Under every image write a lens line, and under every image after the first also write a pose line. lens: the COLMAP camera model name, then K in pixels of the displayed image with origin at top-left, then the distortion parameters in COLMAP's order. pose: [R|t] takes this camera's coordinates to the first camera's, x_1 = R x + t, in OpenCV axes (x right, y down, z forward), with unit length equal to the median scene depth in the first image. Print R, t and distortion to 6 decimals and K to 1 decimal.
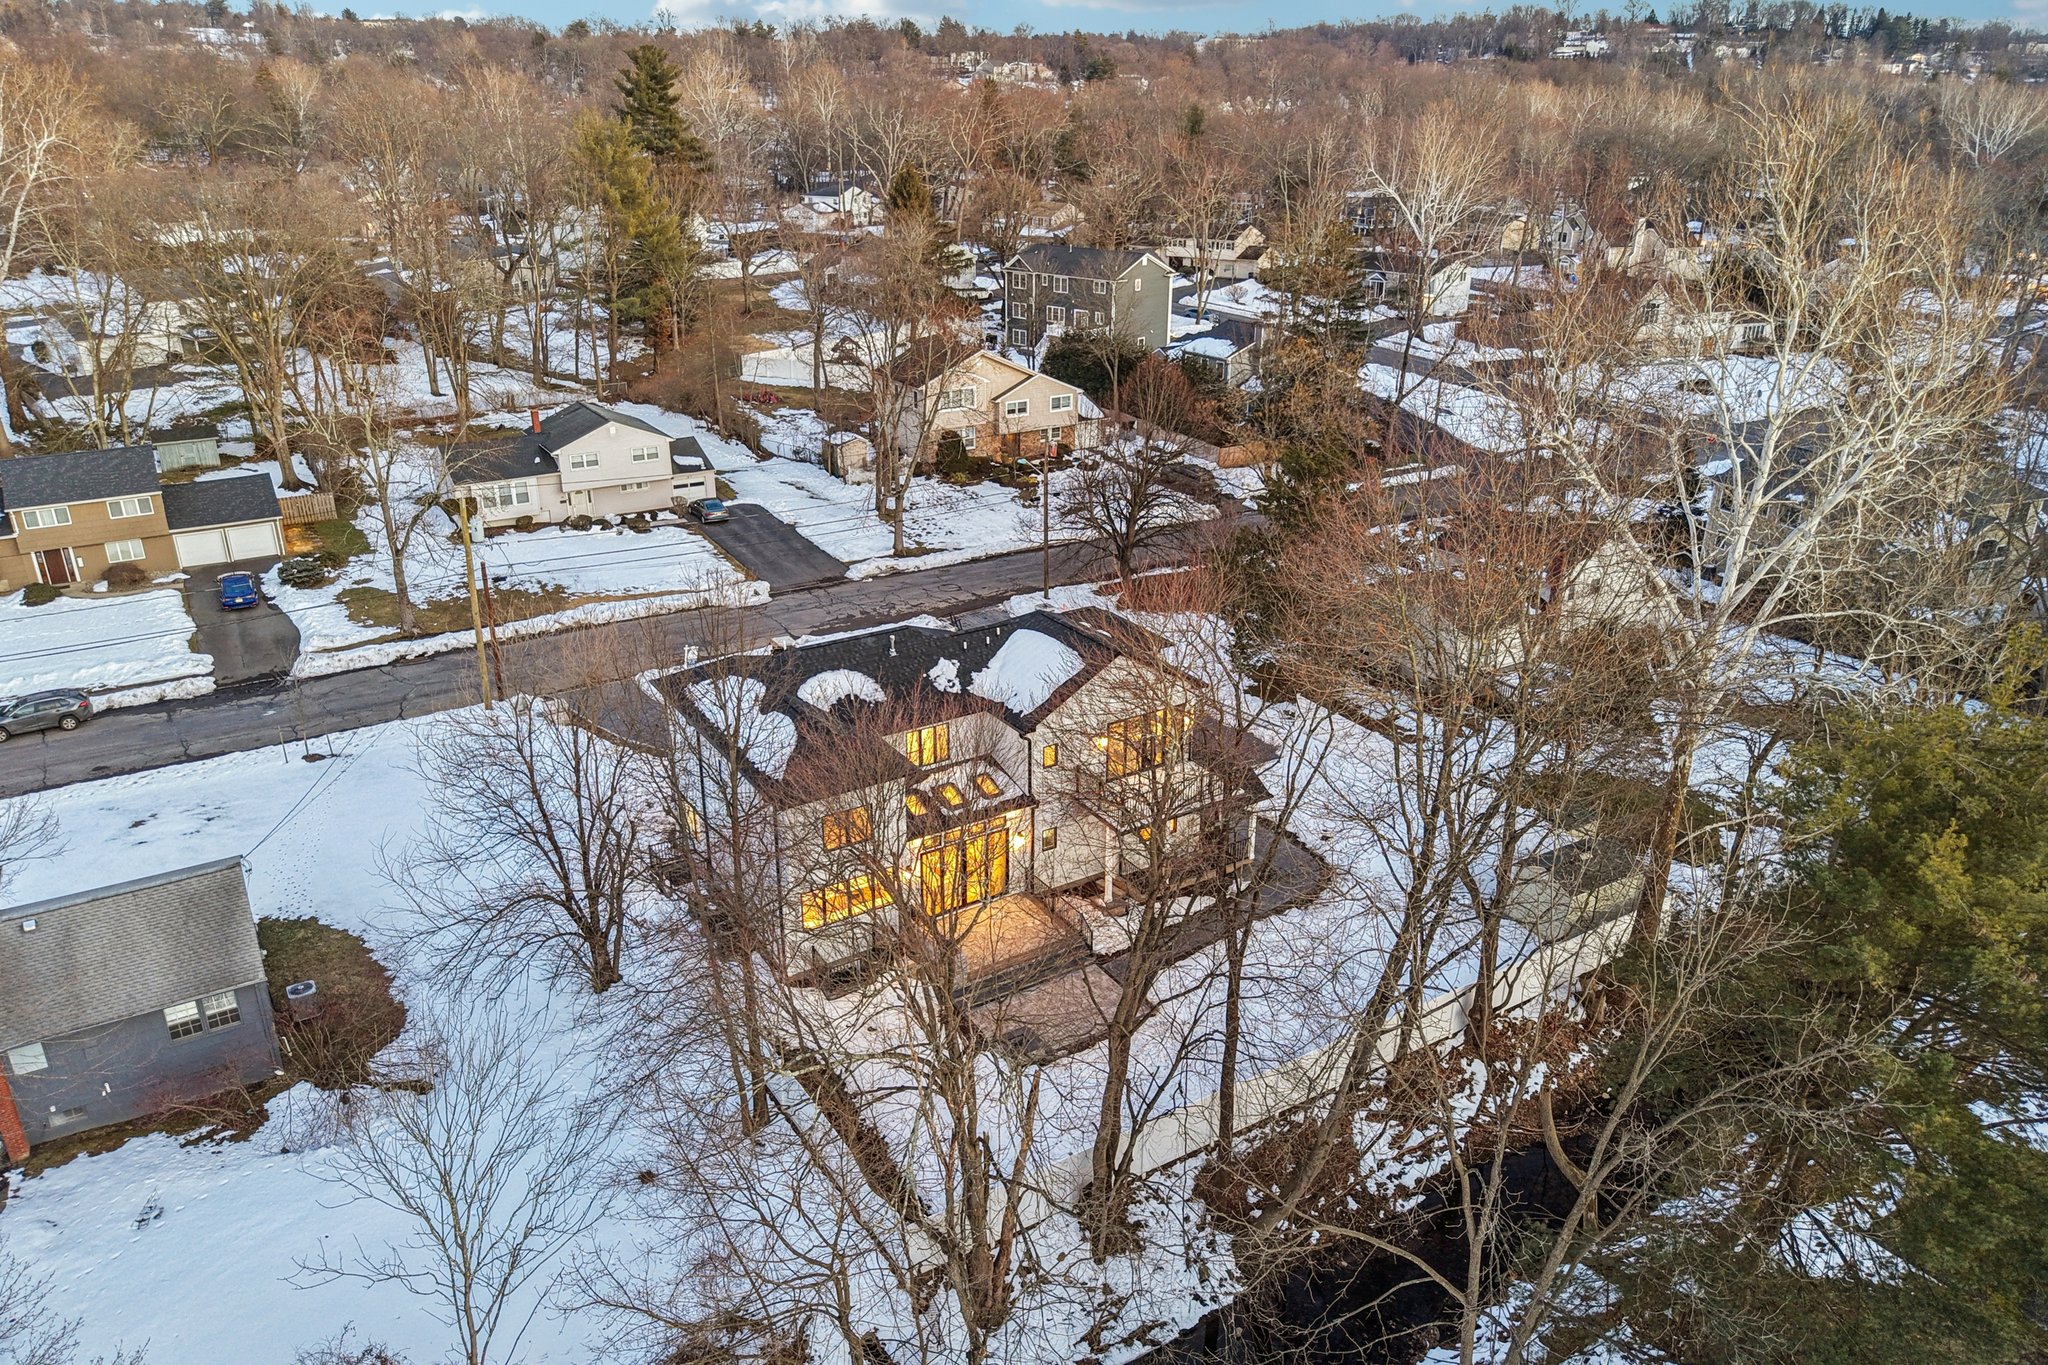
lens RADIAL K [[1442.1, 0, 1085.2], [0, 1442.1, 682.8], [0, 0, 1]] dist [-0.020945, -0.003337]
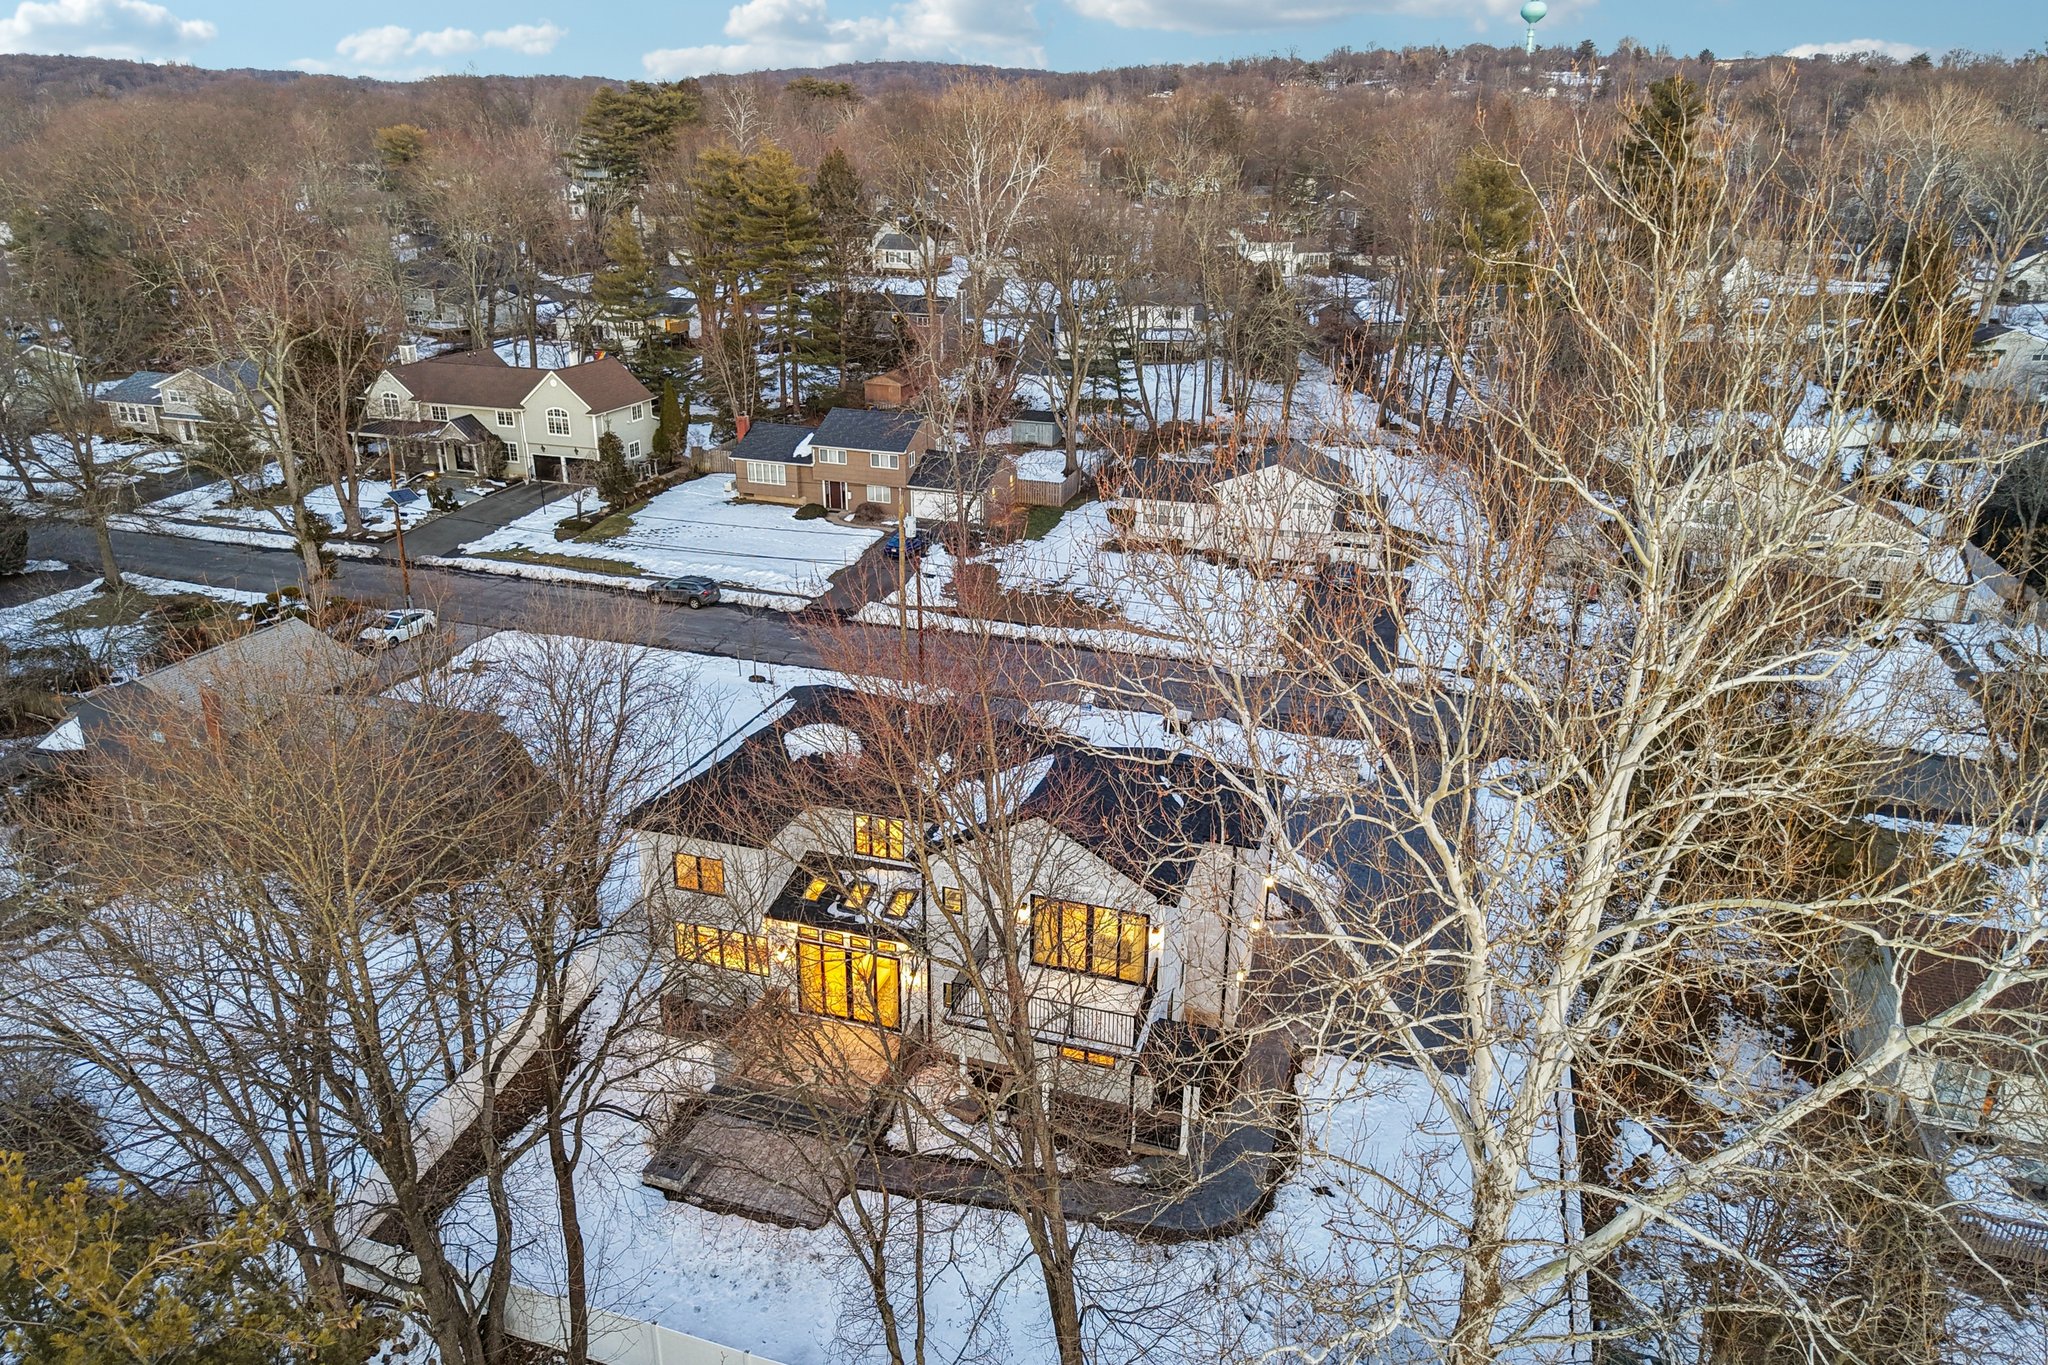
lens RADIAL K [[1402.5, 0, 1010.5], [0, 1402.5, 721.8], [0, 0, 1]] dist [0.030132, -0.050892]
pose [[0.612038, 0.302863, -0.730536, 0.358715], [-0.300332, 0.943569, 0.139566, -0.109741], [0.731581, 0.133984, 0.668459, 0.284104]]
